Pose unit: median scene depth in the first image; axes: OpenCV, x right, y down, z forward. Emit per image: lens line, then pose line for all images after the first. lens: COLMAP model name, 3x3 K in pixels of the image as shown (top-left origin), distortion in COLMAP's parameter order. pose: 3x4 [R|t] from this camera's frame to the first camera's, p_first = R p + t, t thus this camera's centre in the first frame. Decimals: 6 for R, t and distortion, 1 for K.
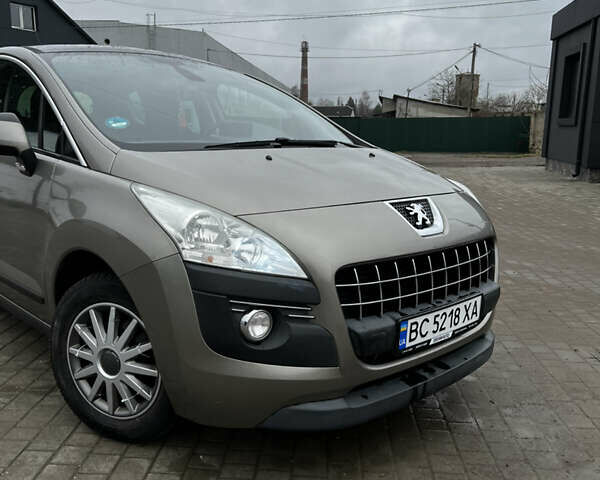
lens RADIAL K [[599.8, 0, 296.3], [0, 599.8, 241.7], [0, 0, 1]] dist [0.107995, -0.190482]
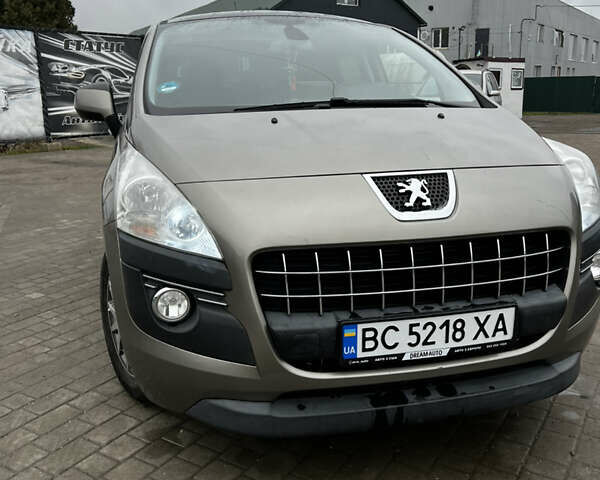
lens RADIAL K [[599.8, 0, 296.3], [0, 599.8, 241.7], [0, 0, 1]] dist [0.107995, -0.190482]
pose [[0.871561, 0.086788, -0.482545, 0.448595], [-0.061496, 0.995787, 0.068024, -0.025668], [0.486415, -0.029612, 0.873226, 0.246363]]
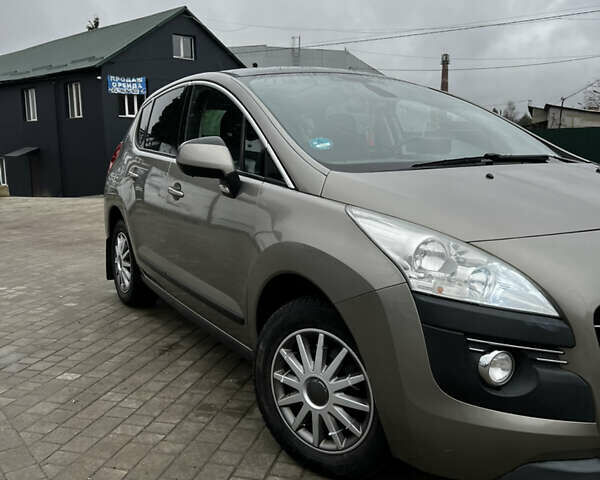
lens RADIAL K [[599.8, 0, 296.3], [0, 599.8, 241.7], [0, 0, 1]] dist [0.107995, -0.190482]
pose [[0.975488, 0.012970, -0.219669, -0.133706], [-0.018660, 0.999542, -0.023845, -0.015303], [0.219259, 0.027359, 0.975283, 0.055621]]
